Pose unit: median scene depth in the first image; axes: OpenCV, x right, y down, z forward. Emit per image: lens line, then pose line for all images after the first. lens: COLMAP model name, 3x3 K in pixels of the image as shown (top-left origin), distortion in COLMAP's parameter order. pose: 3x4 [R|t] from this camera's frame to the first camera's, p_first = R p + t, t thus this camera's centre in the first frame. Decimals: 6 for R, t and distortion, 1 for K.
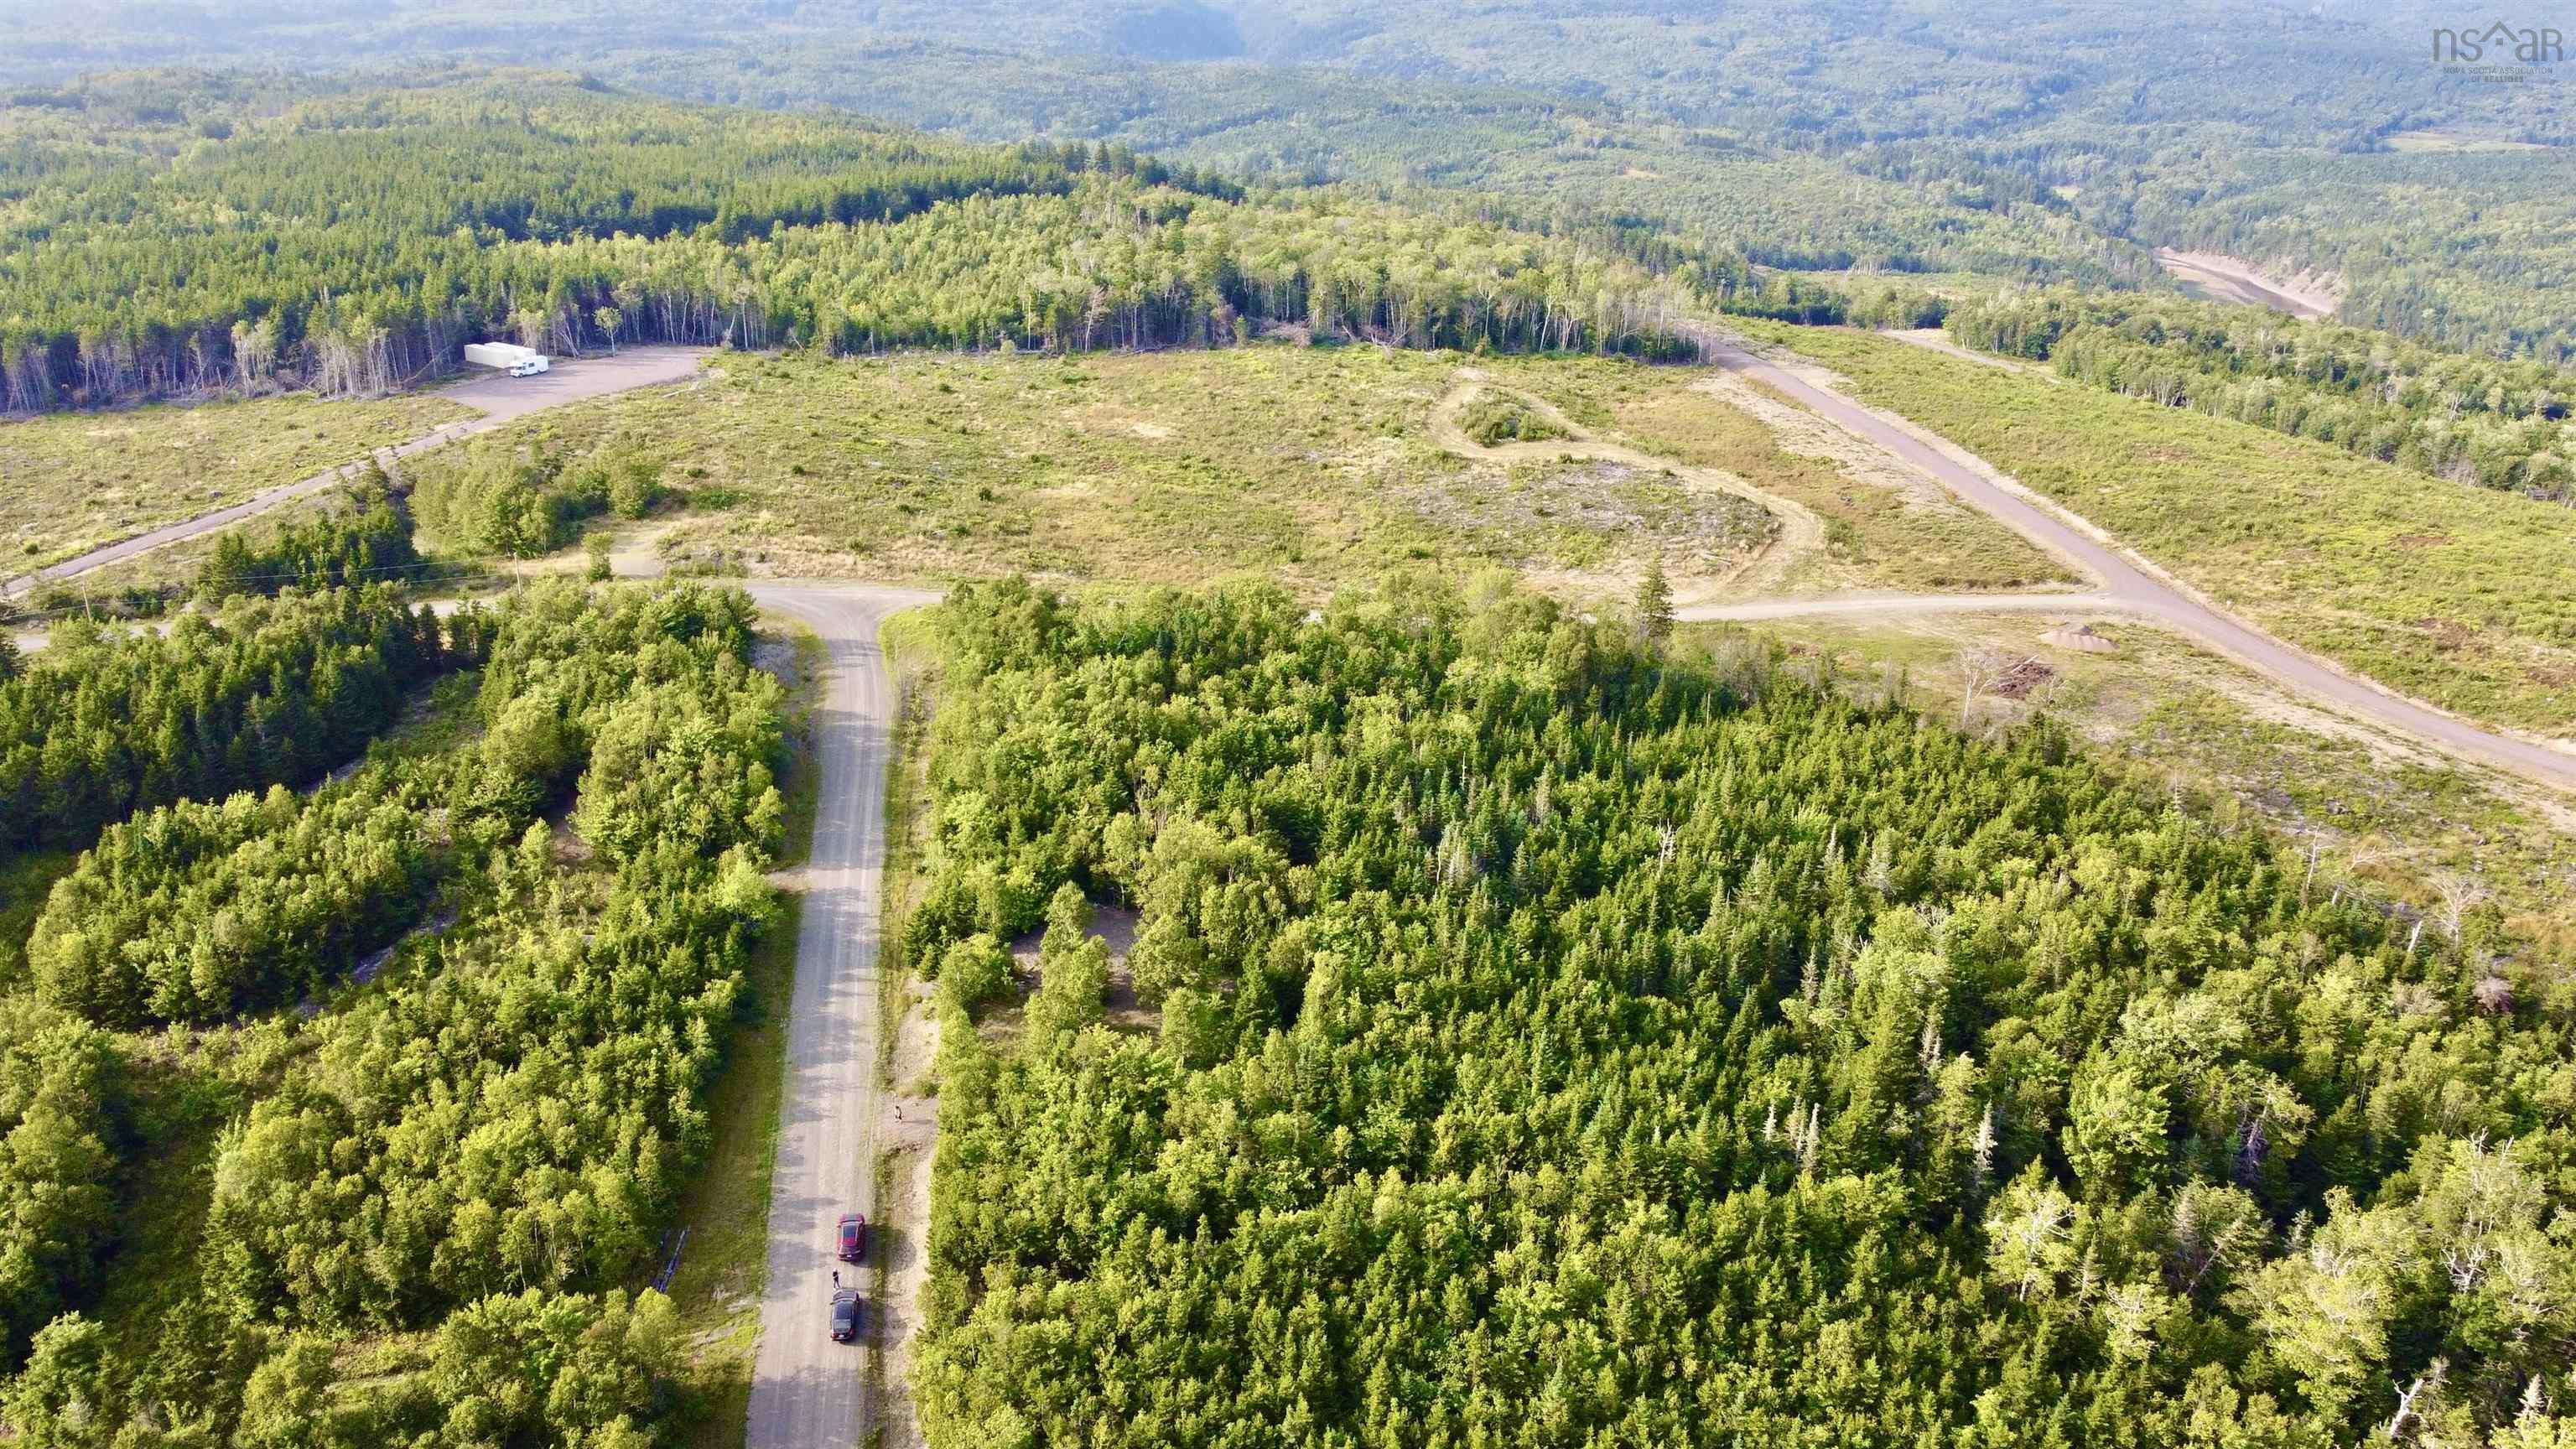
lens RADIAL K [[1836.8, 0, 1288.0], [0, 1836.8, 724.5], [0, 0, 1]] dist [-0.005205, -0.001794]
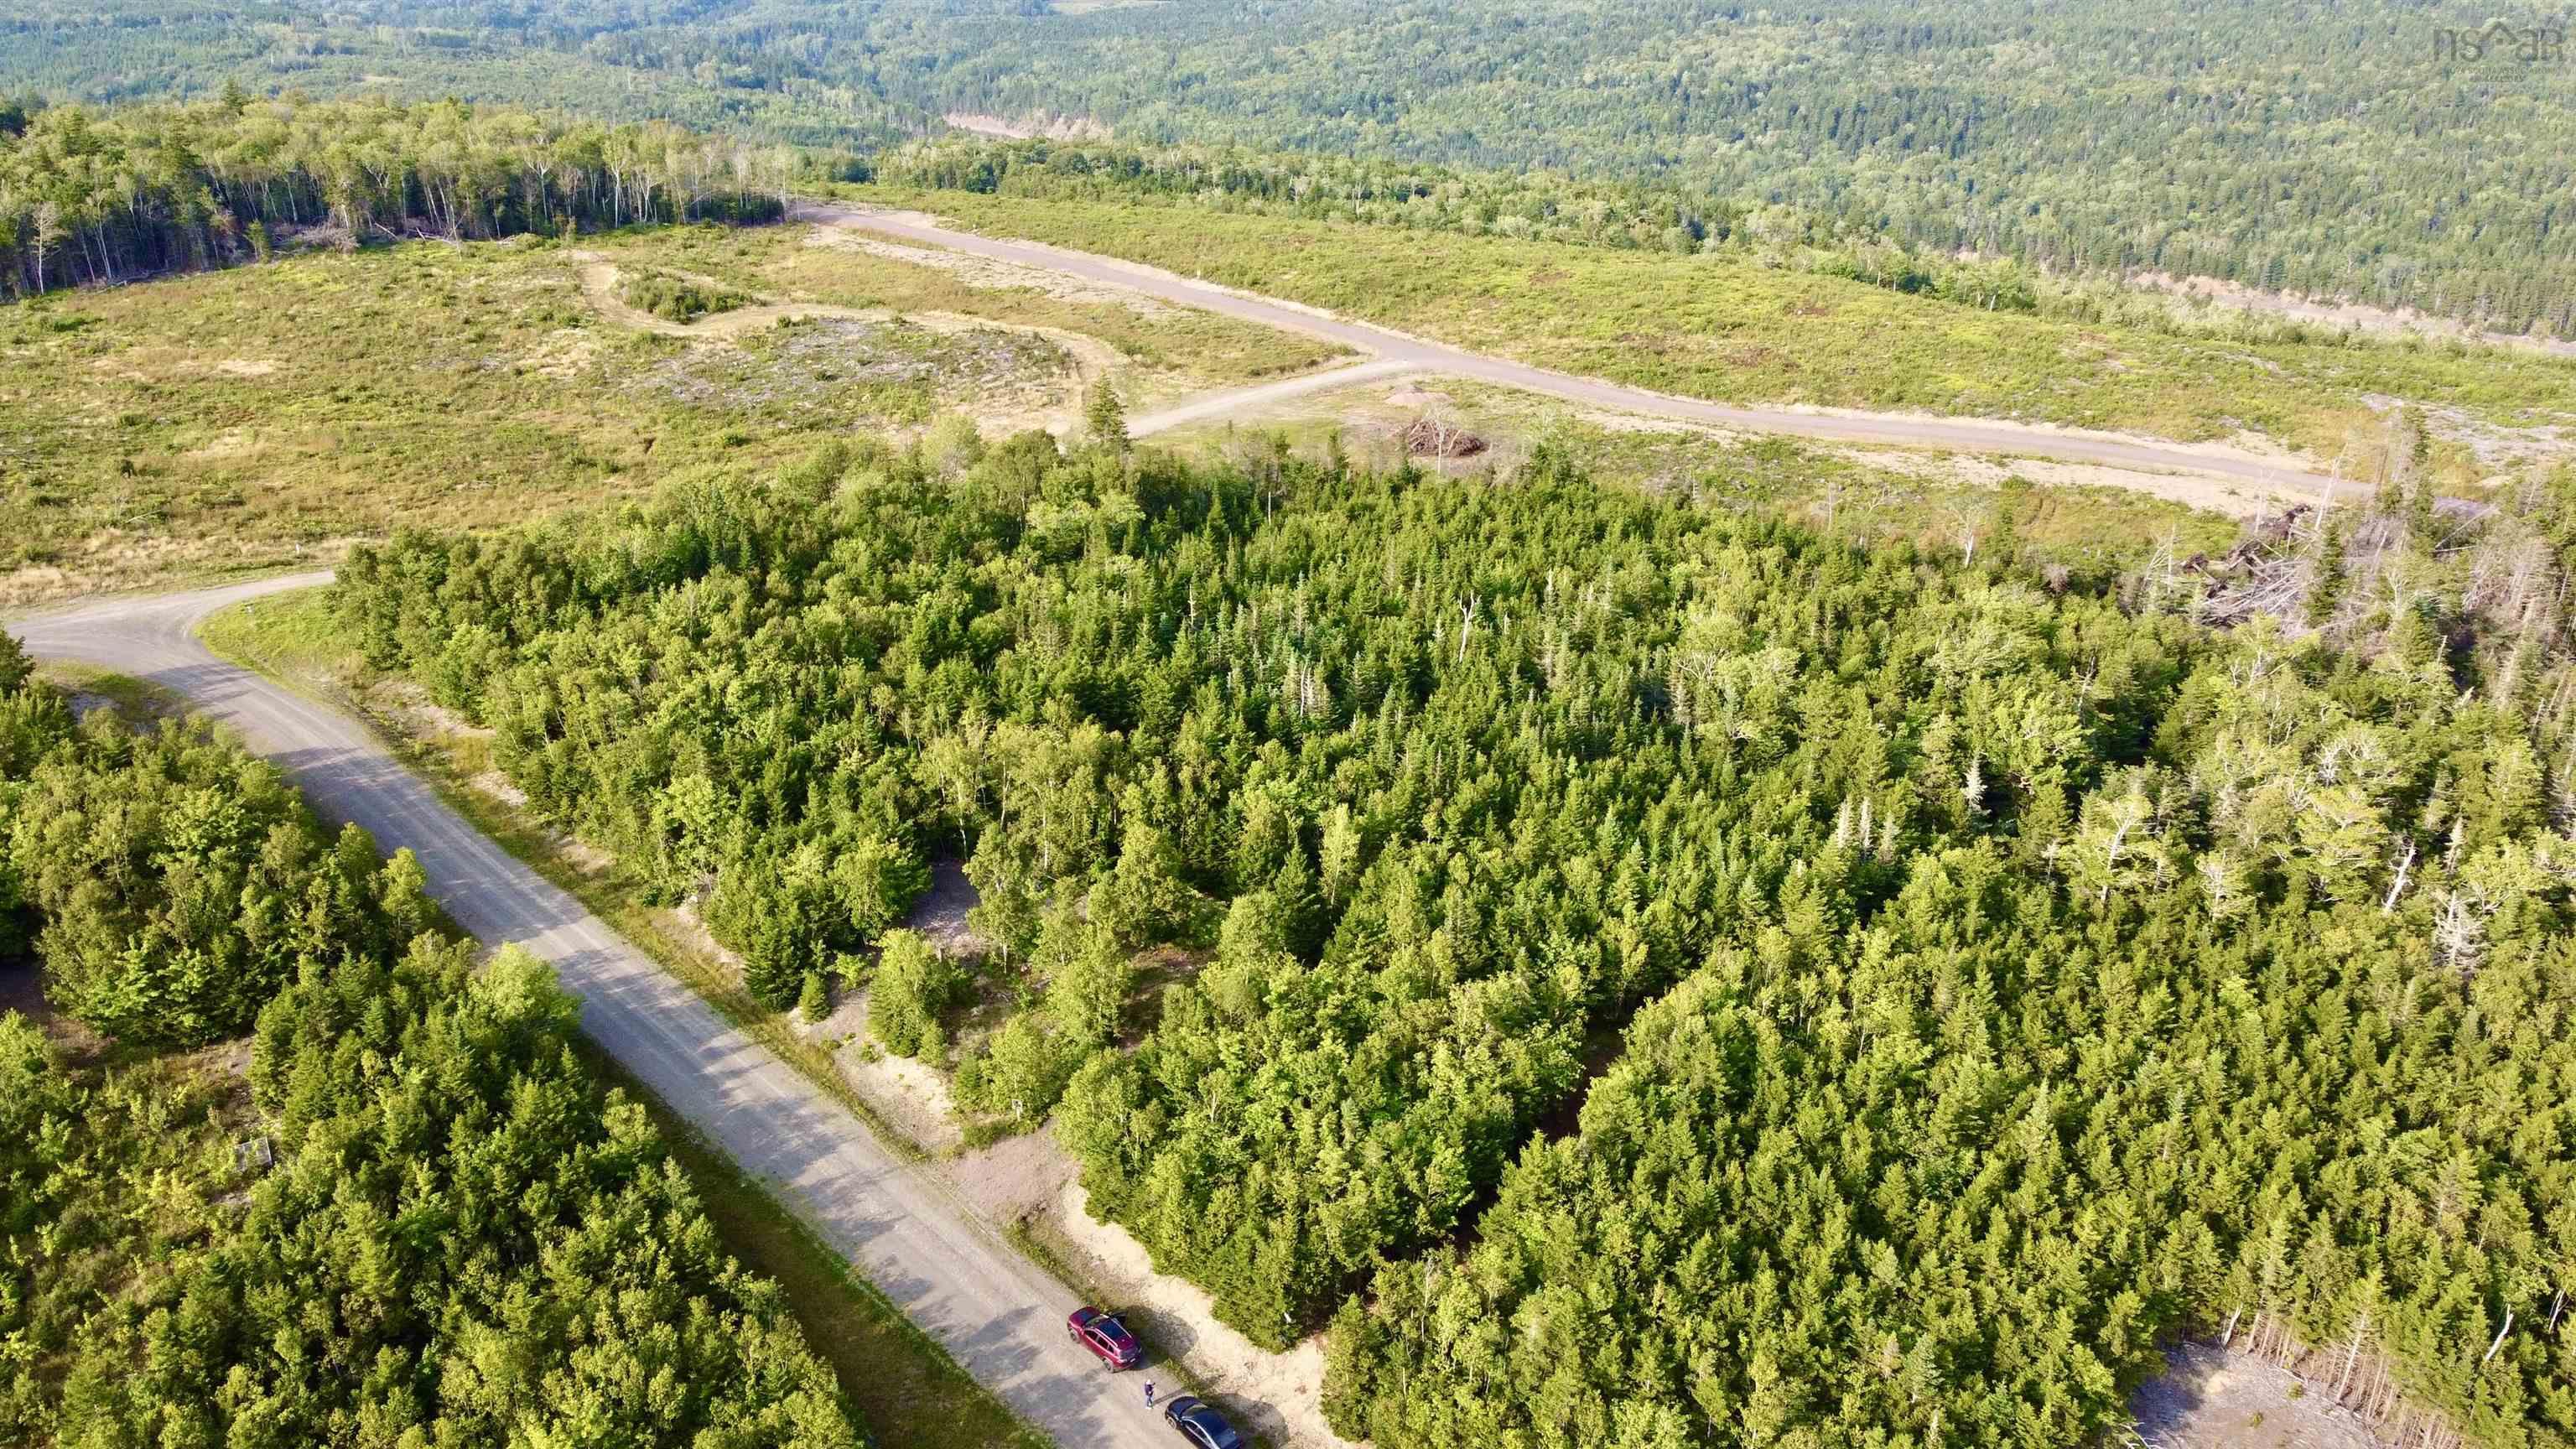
lens RADIAL K [[1848.5, 0, 1288.0], [0, 1848.5, 724.5], [0, 0, 1]] dist [0.004873, 0.000171]
pose [[0.813939, -0.259366, 0.519838, -0.164594], [0.231114, 0.965515, 0.119862, -0.007593], [-0.533000, 0.022581, 0.845814, 0.114542]]
